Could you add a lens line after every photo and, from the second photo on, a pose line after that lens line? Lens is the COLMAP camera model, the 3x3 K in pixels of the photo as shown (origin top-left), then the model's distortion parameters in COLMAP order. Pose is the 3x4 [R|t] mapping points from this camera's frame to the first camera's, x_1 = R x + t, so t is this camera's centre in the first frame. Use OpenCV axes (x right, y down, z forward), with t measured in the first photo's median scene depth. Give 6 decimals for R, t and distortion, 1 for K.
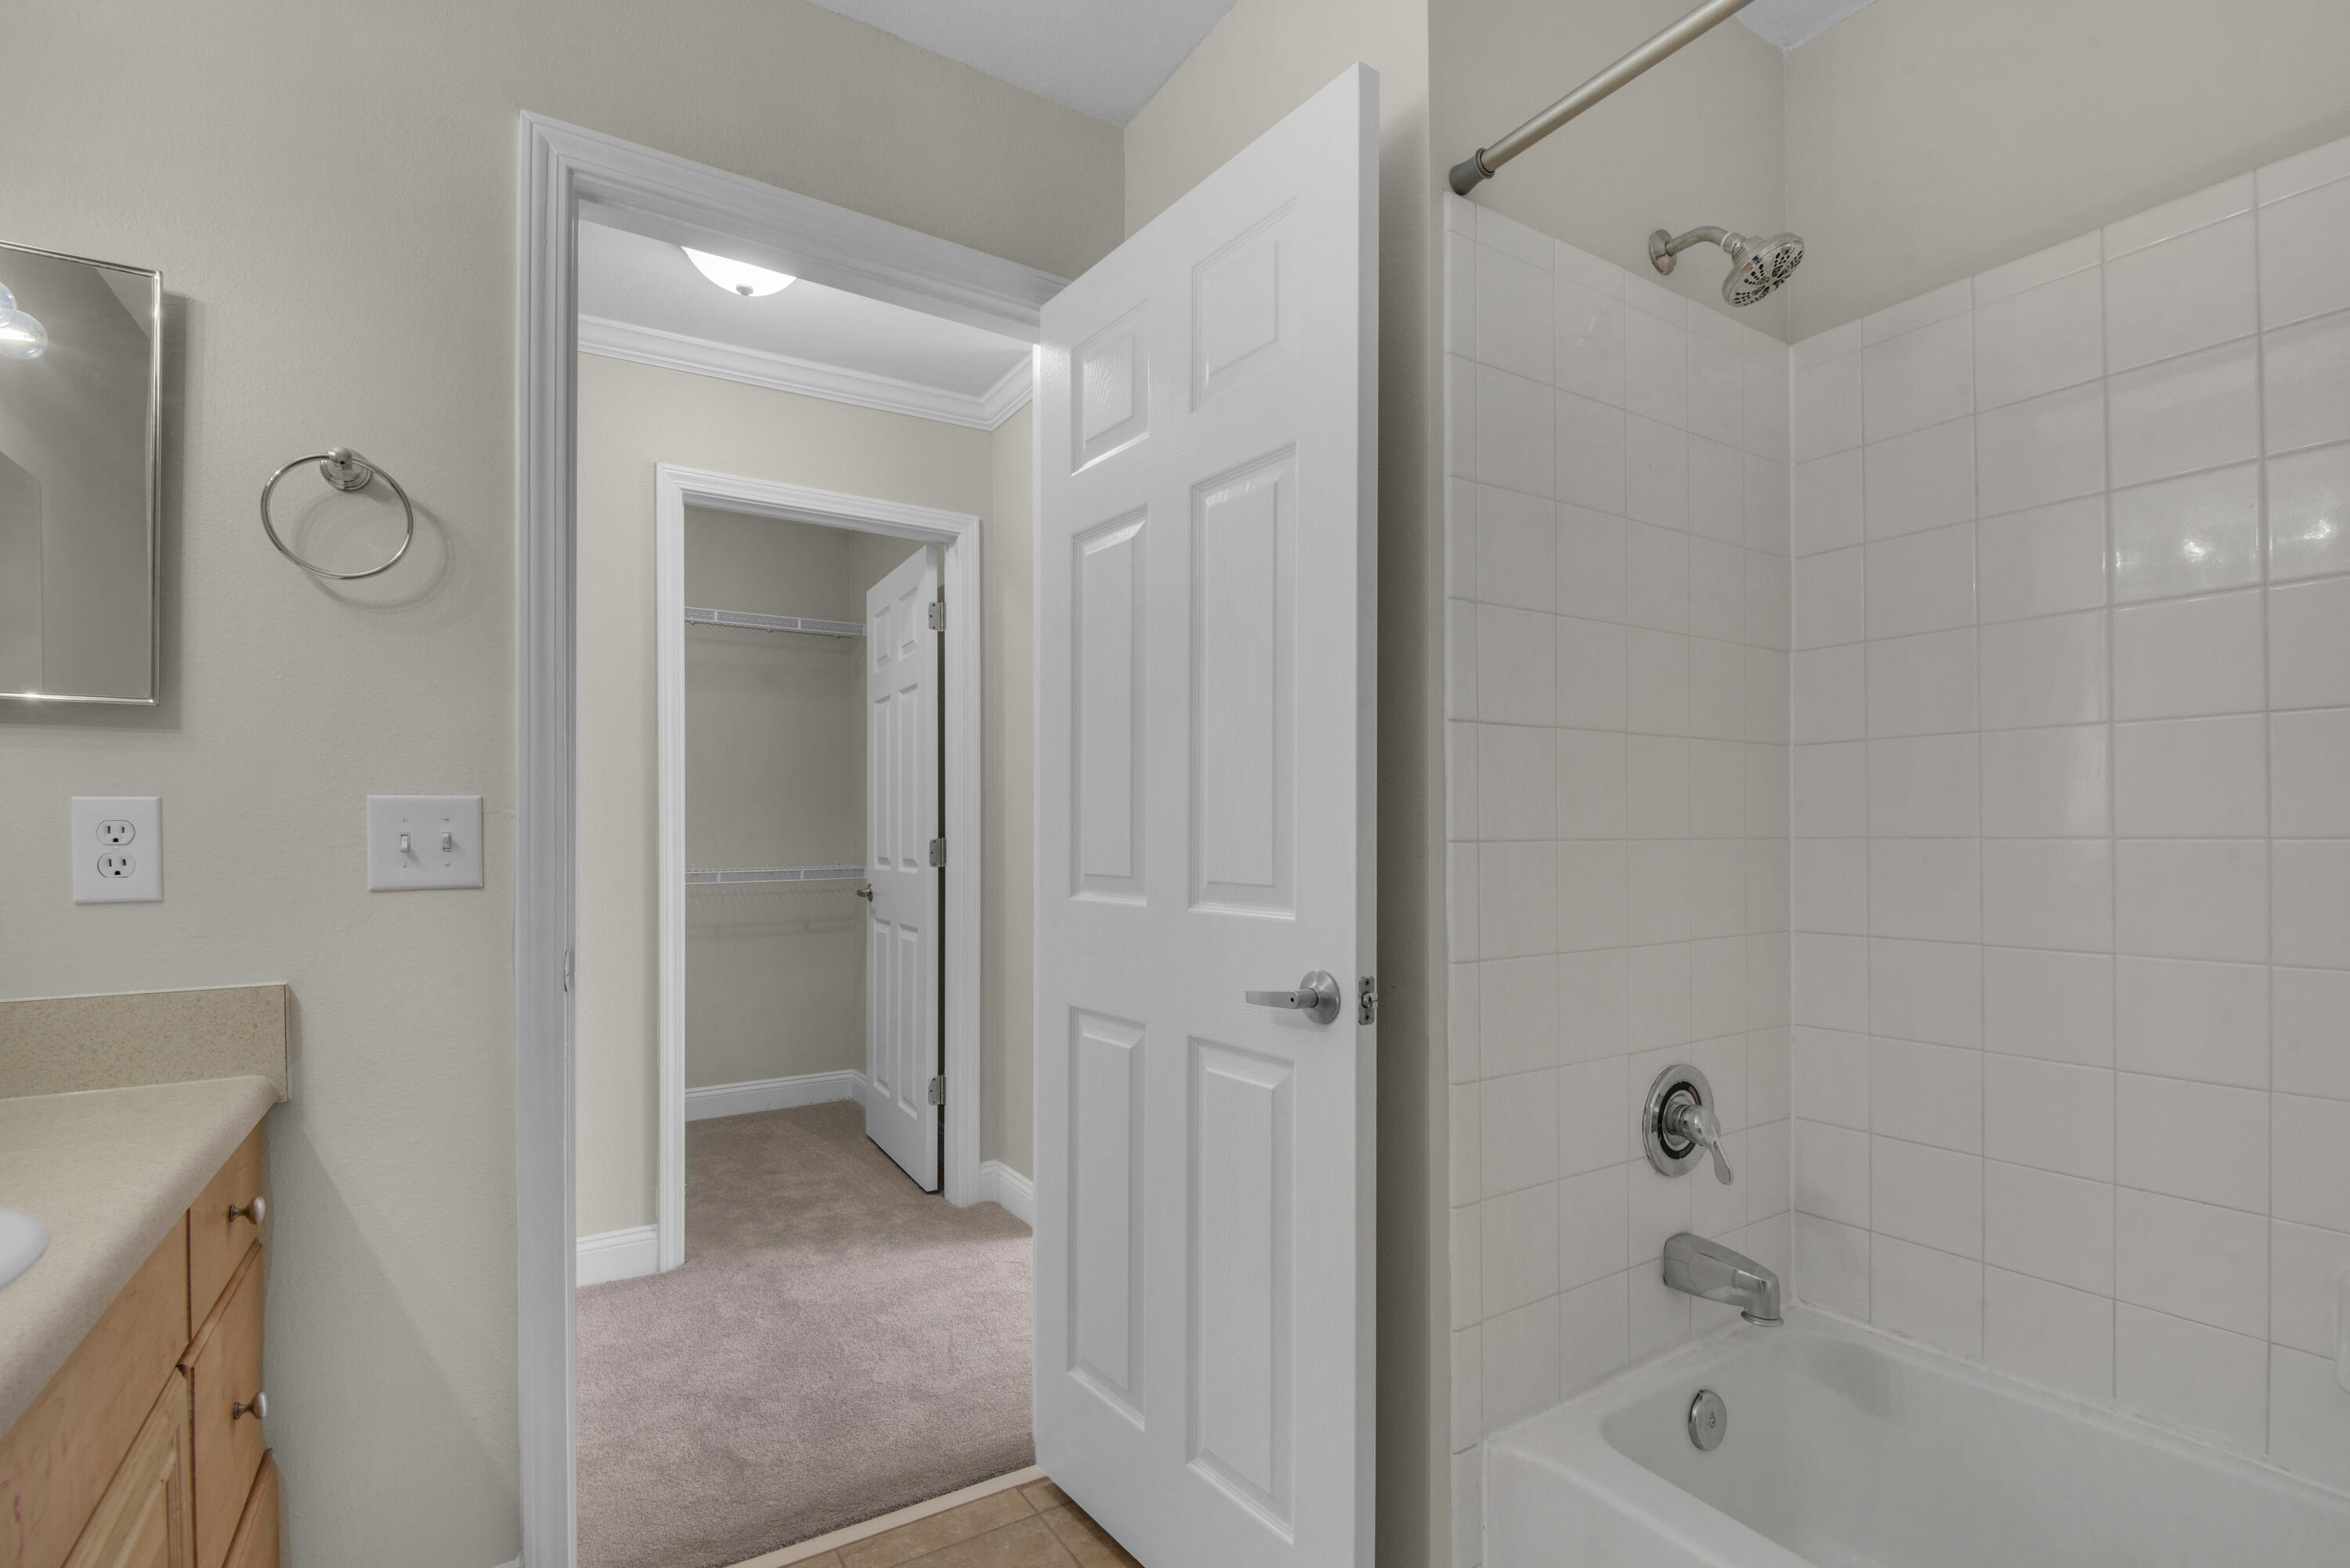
lens RADIAL K [[1081.4, 0, 1171.6], [0, 1081.4, 815.8], [0, 0, 1]] dist [0.004595, -0.021171]
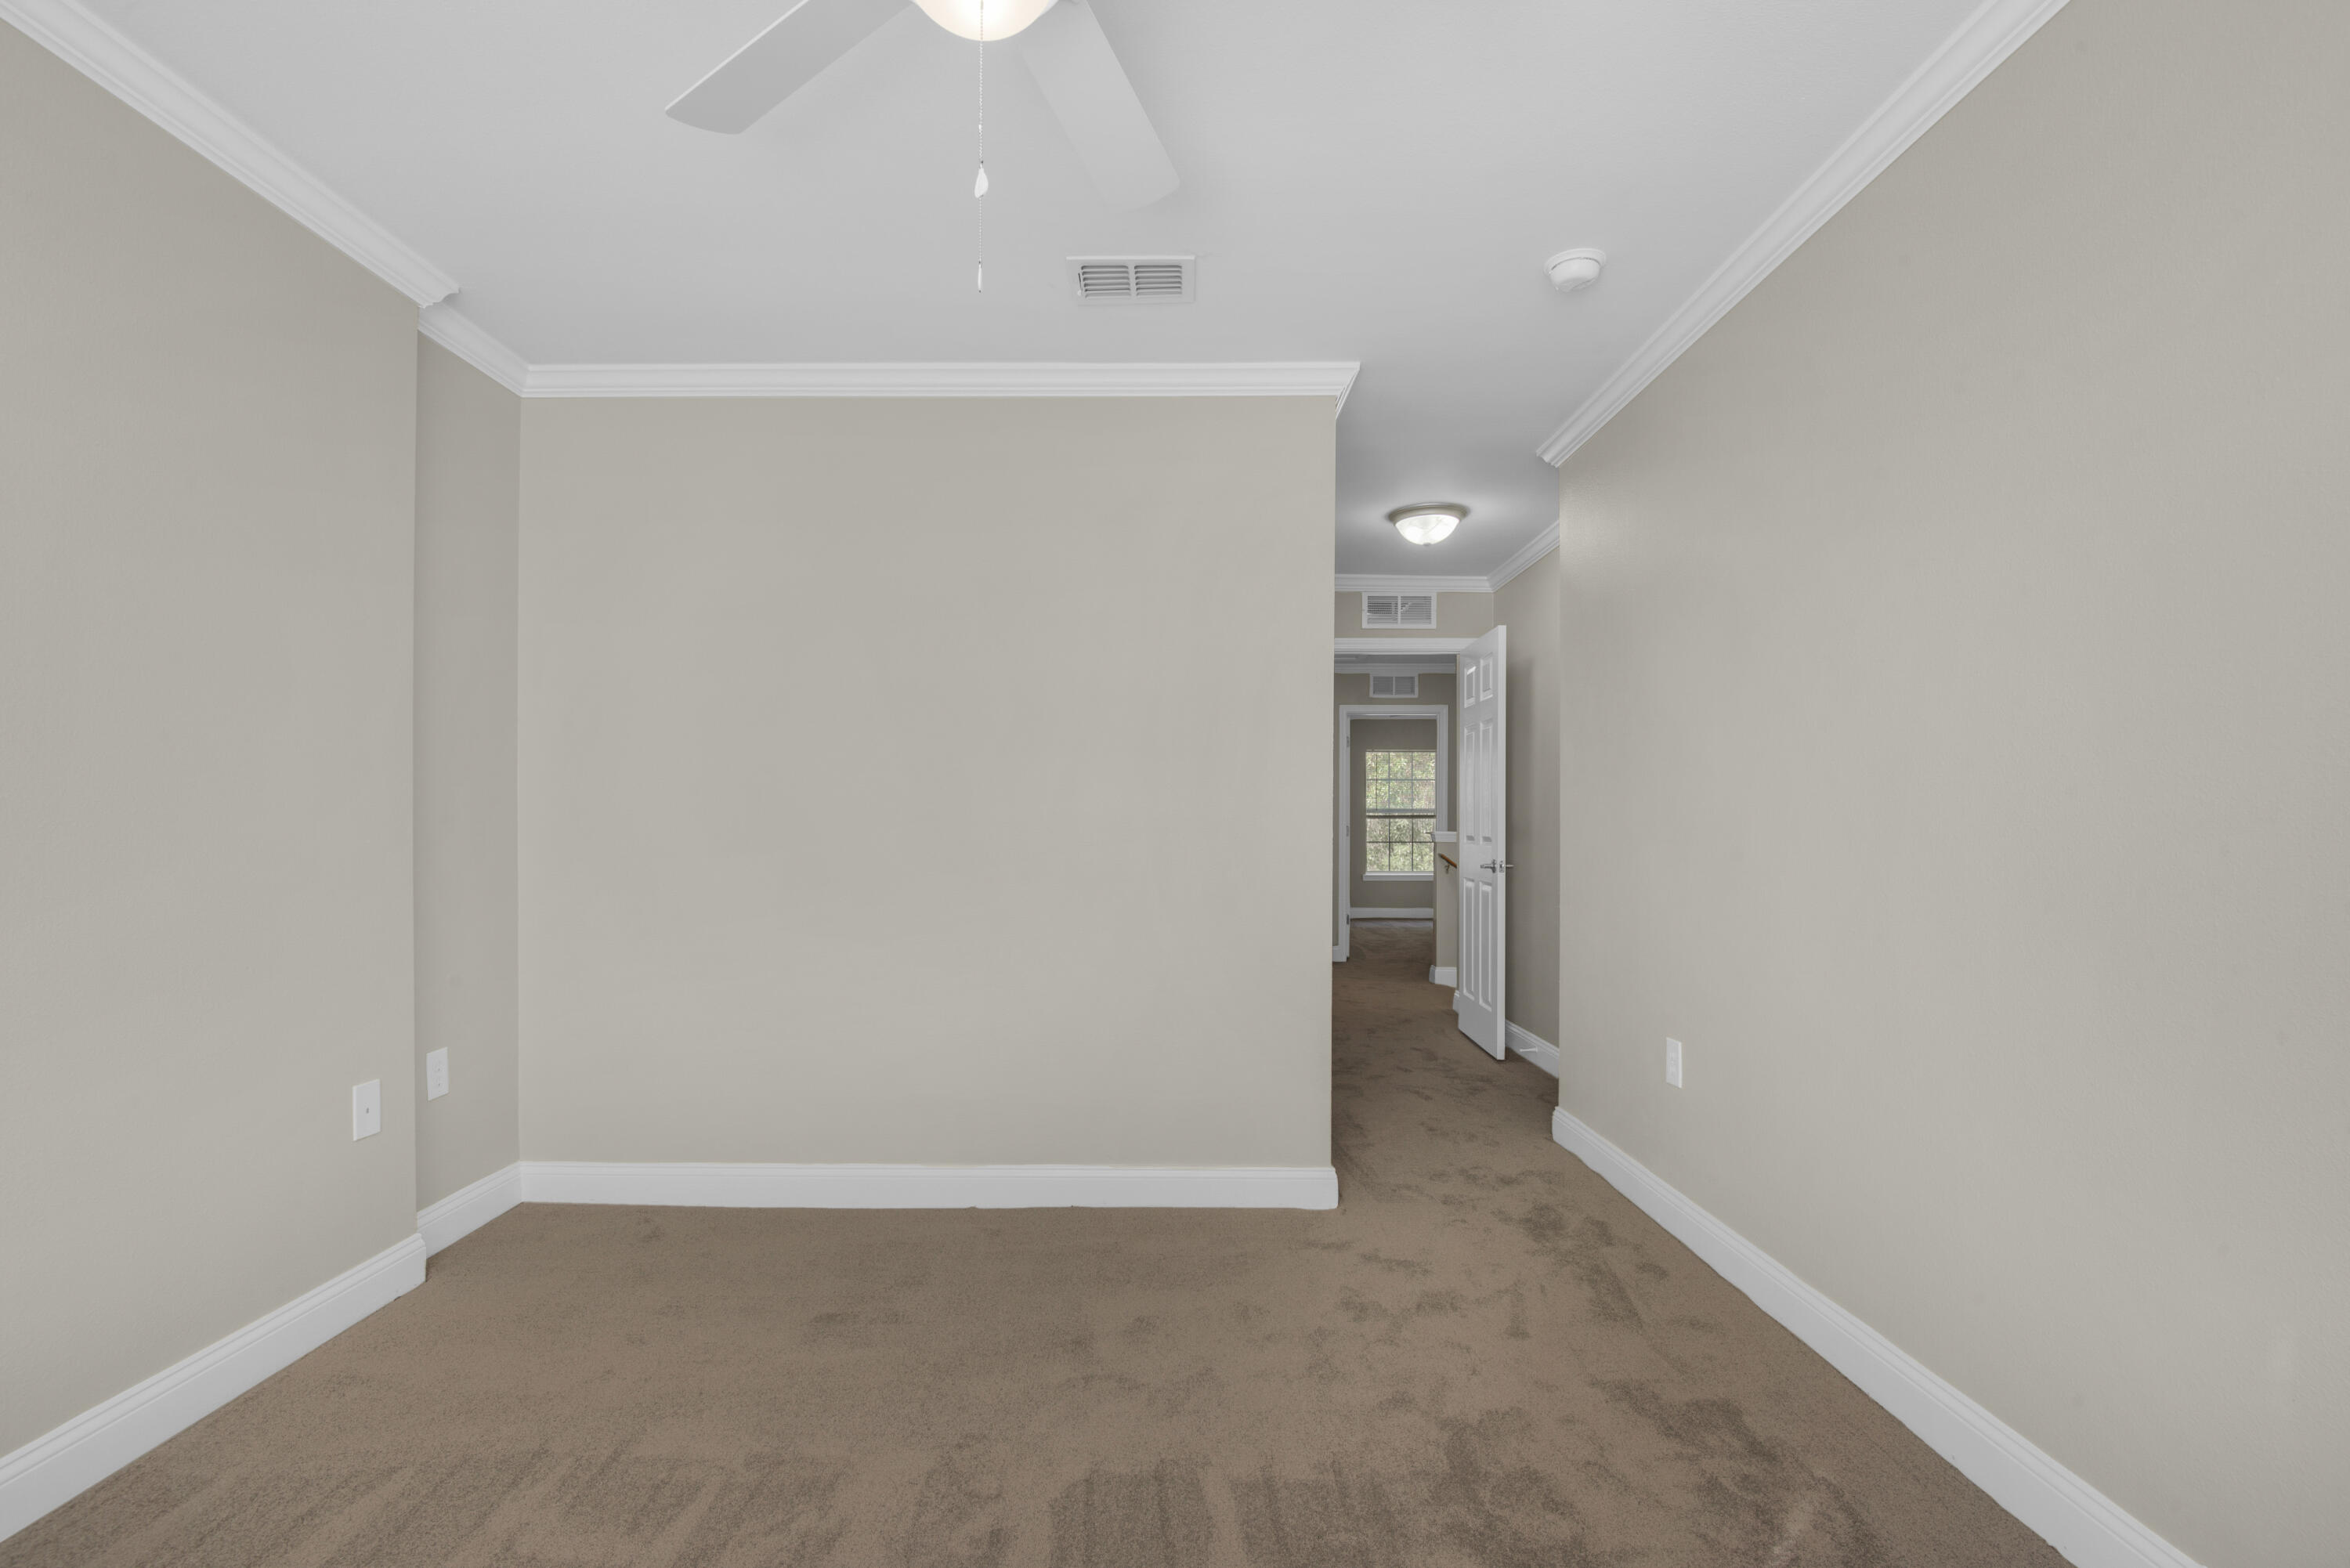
lens RADIAL K [[1081.4, 0, 1171.6], [0, 1081.4, 815.8], [0, 0, 1]] dist [0.004595, -0.021171]
pose [[0.837236, 0.012107, -0.546707, 0.220396], [-0.002384, 0.999826, 0.018490, -0.015060], [0.546836, -0.014177, 0.837120, -0.507769]]
